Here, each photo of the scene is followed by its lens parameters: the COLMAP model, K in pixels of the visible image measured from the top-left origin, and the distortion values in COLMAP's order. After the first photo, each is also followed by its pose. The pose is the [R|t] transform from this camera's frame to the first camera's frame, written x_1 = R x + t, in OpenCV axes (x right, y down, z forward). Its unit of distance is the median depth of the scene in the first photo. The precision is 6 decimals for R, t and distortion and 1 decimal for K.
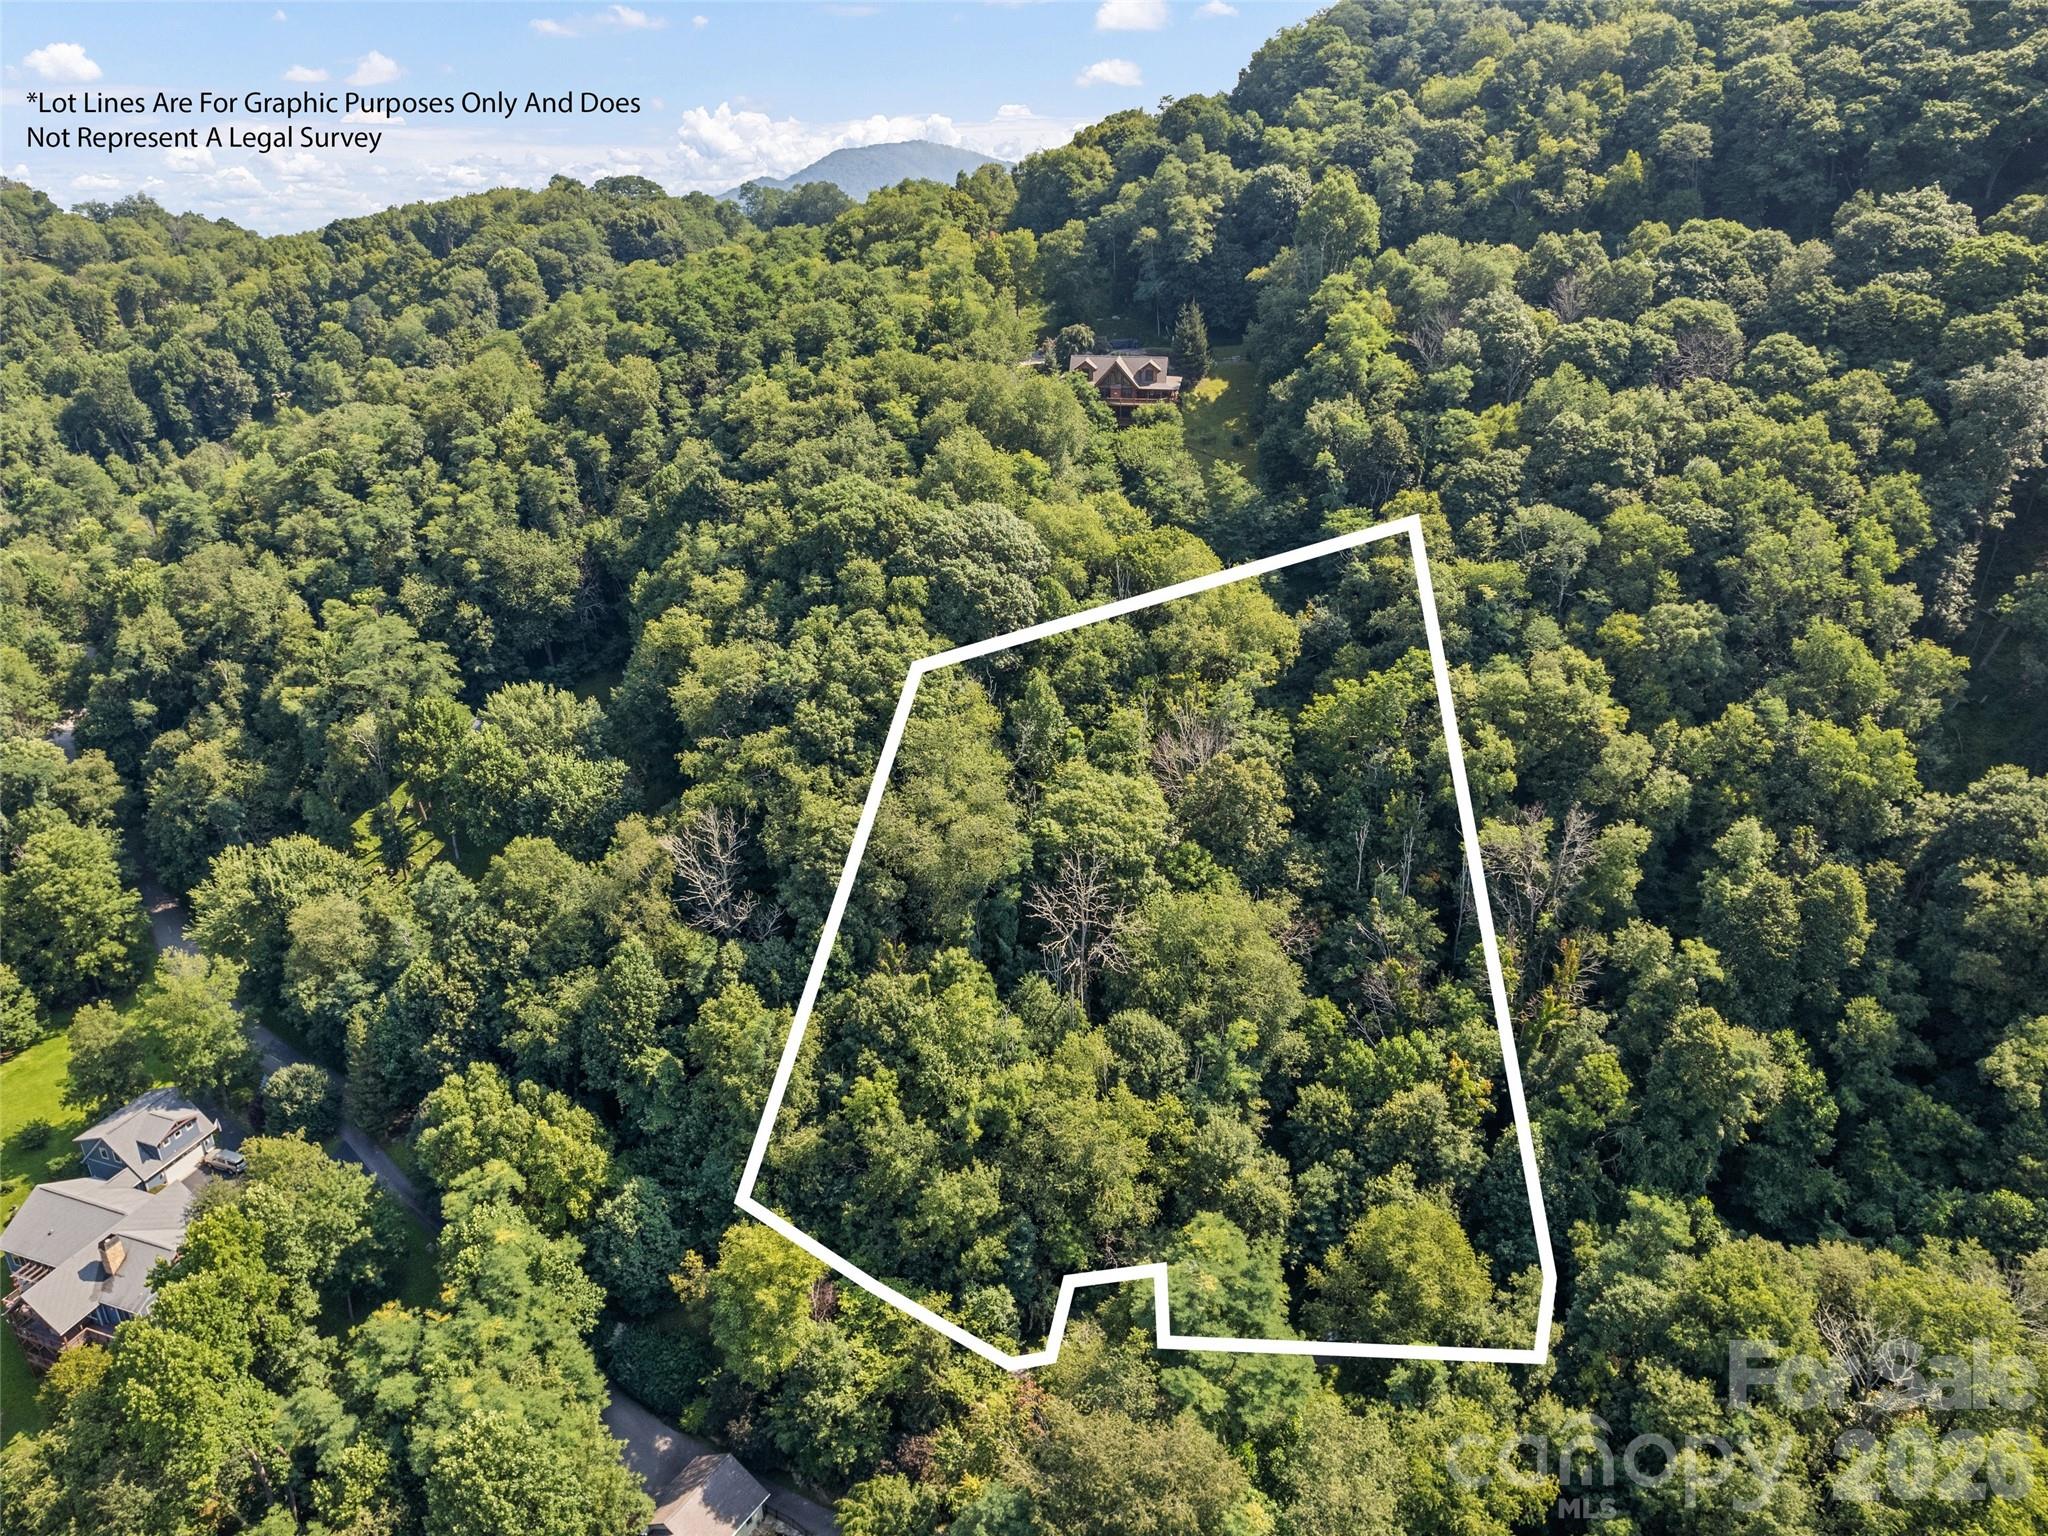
lens RADIAL K [[1480.0, 0, 1031.7], [0, 1480.0, 773.2], [0, 0, 1]] dist [-0.072630, 0.064197]
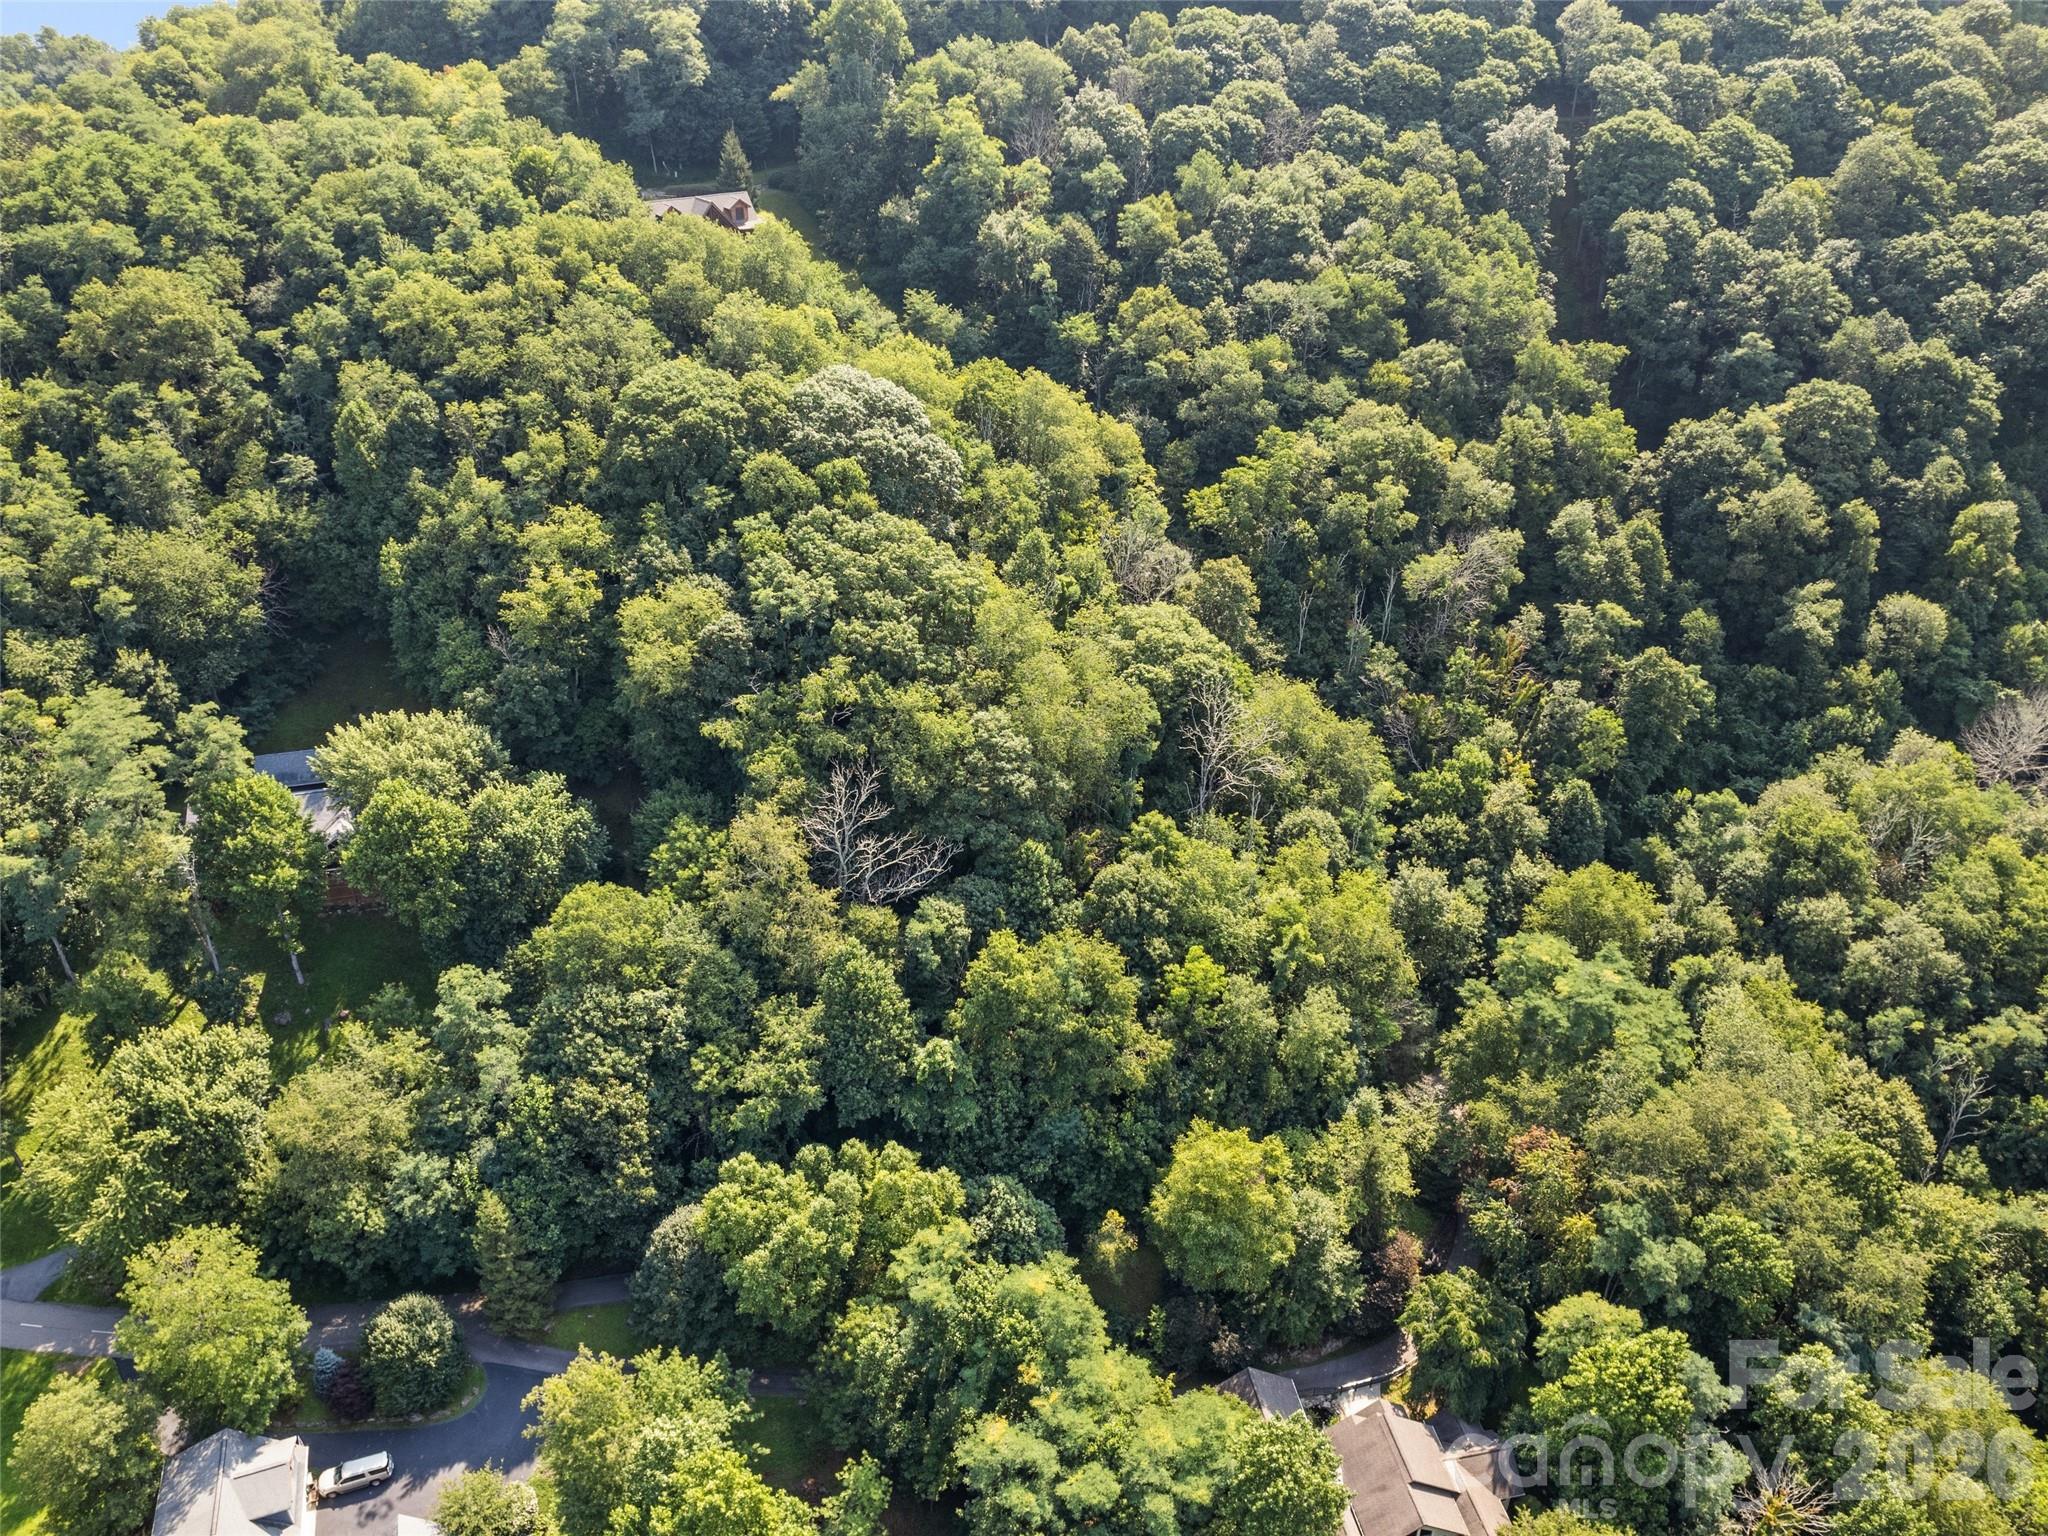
lens RADIAL K [[1480.0, 0, 1031.7], [0, 1480.0, 773.2], [0, 0, 1]] dist [-0.072630, 0.064197]
pose [[0.766720, -0.323883, 0.554292, -0.541048], [0.263688, 0.946095, 0.188076, -0.091692], [-0.585327, 0.001958, 0.810795, 0.225130]]
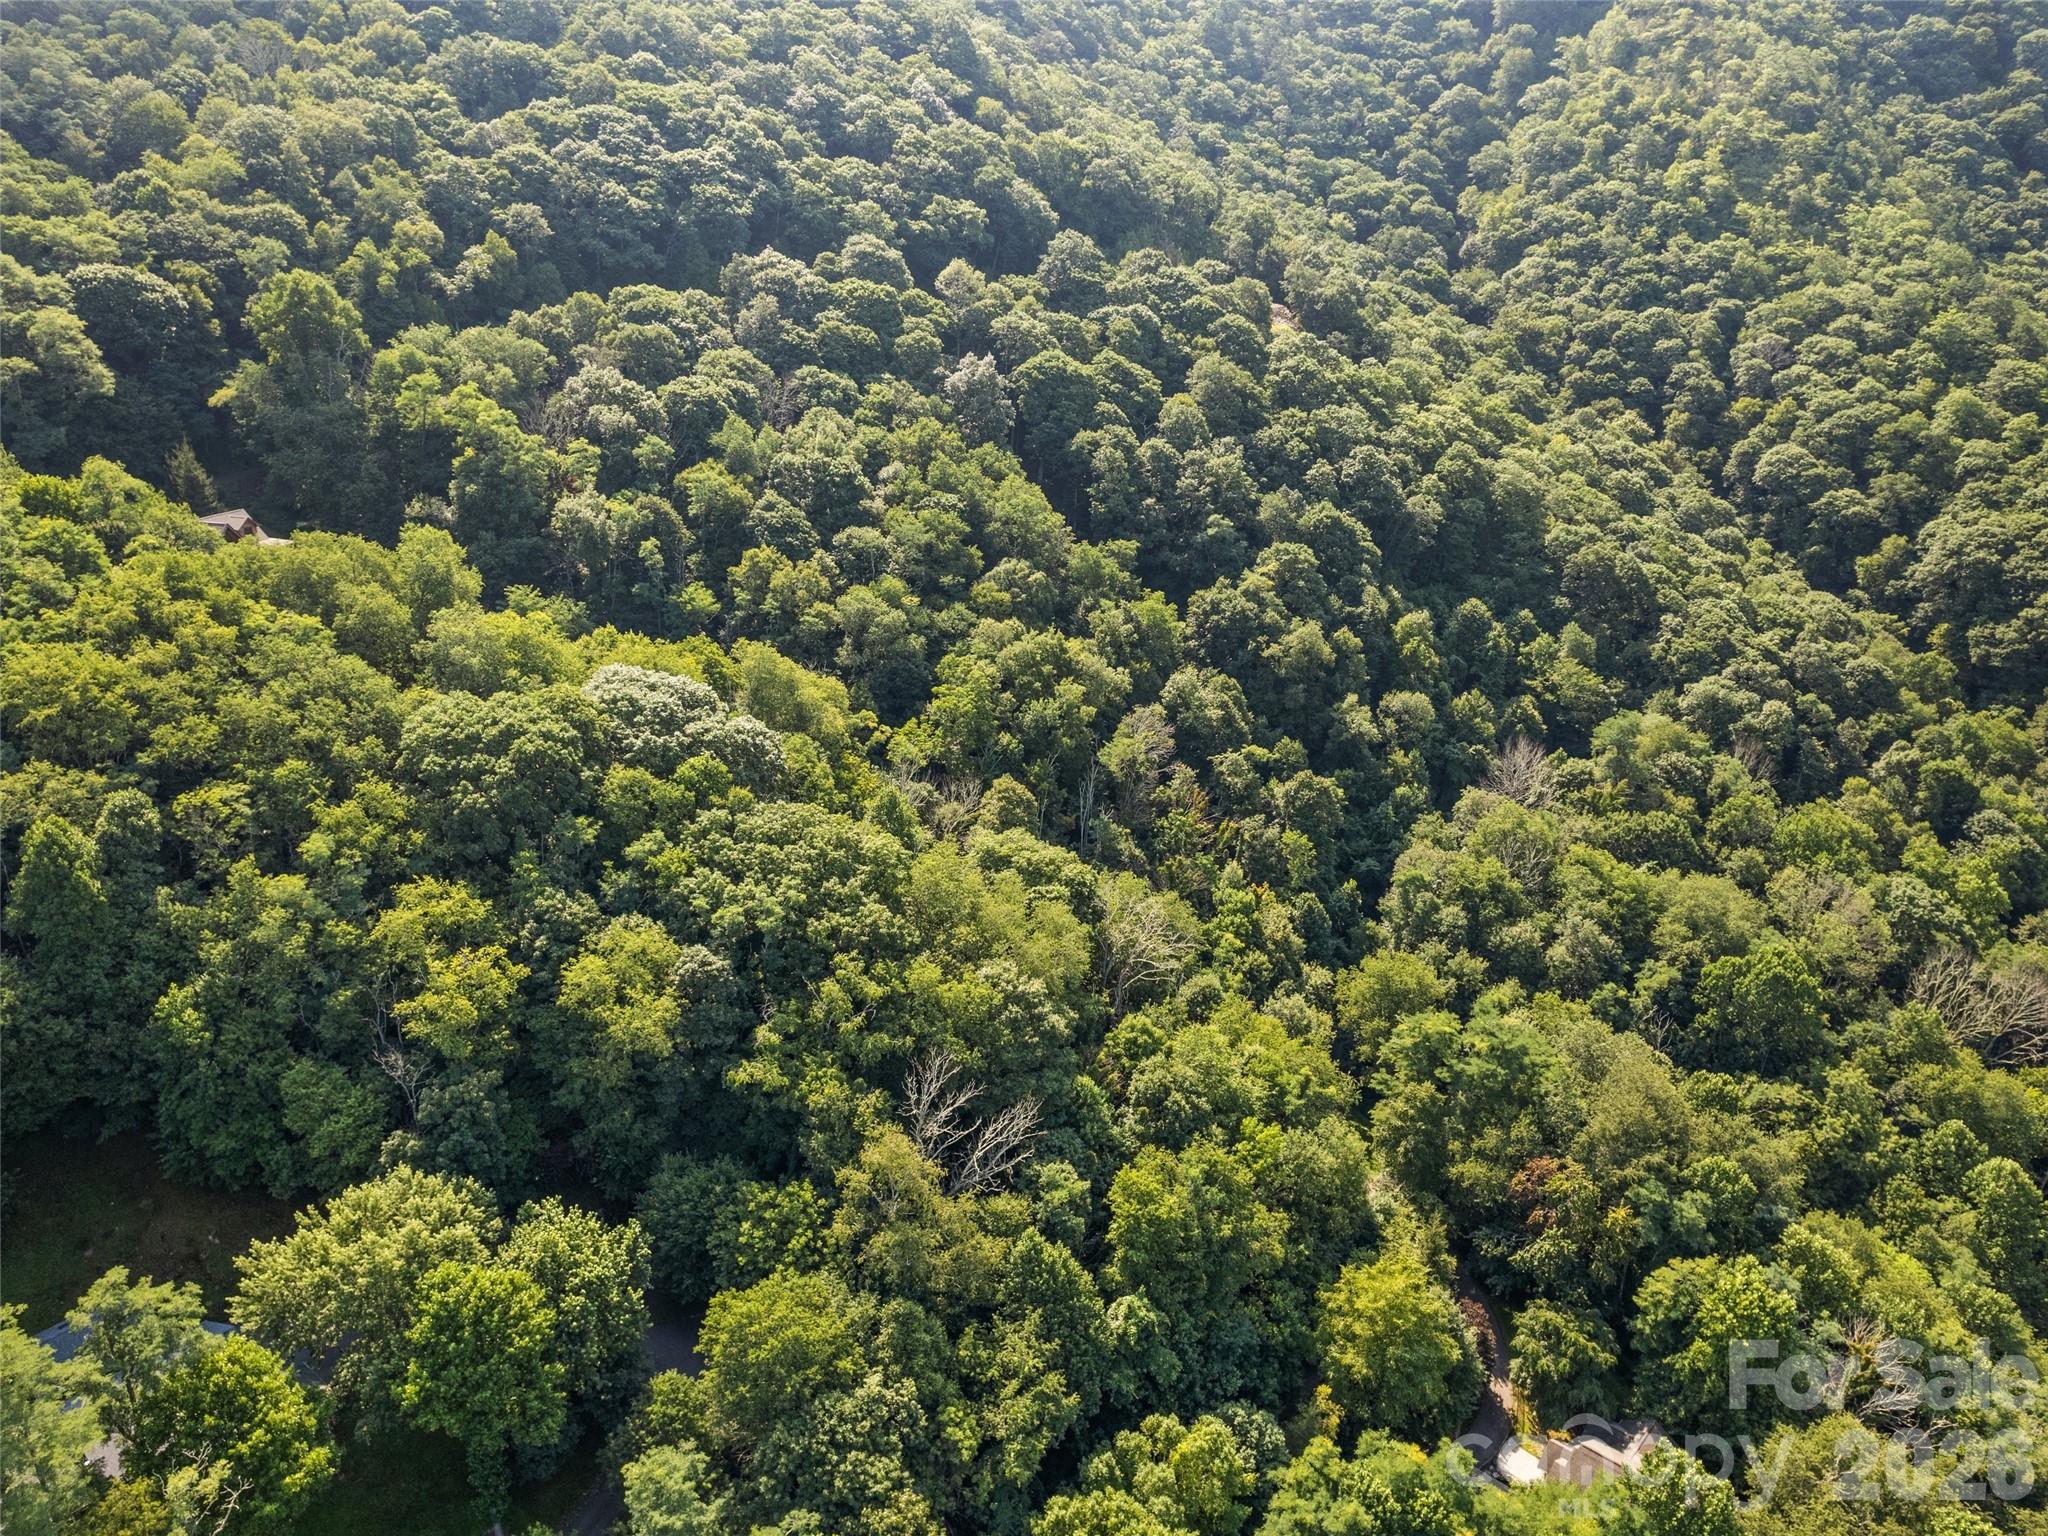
lens RADIAL K [[1480.0, 0, 1031.7], [0, 1480.0, 773.2], [0, 0, 1]] dist [-0.072630, 0.064197]
pose [[0.227885, -0.349207, 0.908913, -0.768237], [0.400974, 0.884304, 0.239219, -0.244589], [-0.887293, 0.309936, 0.341542, 0.572562]]
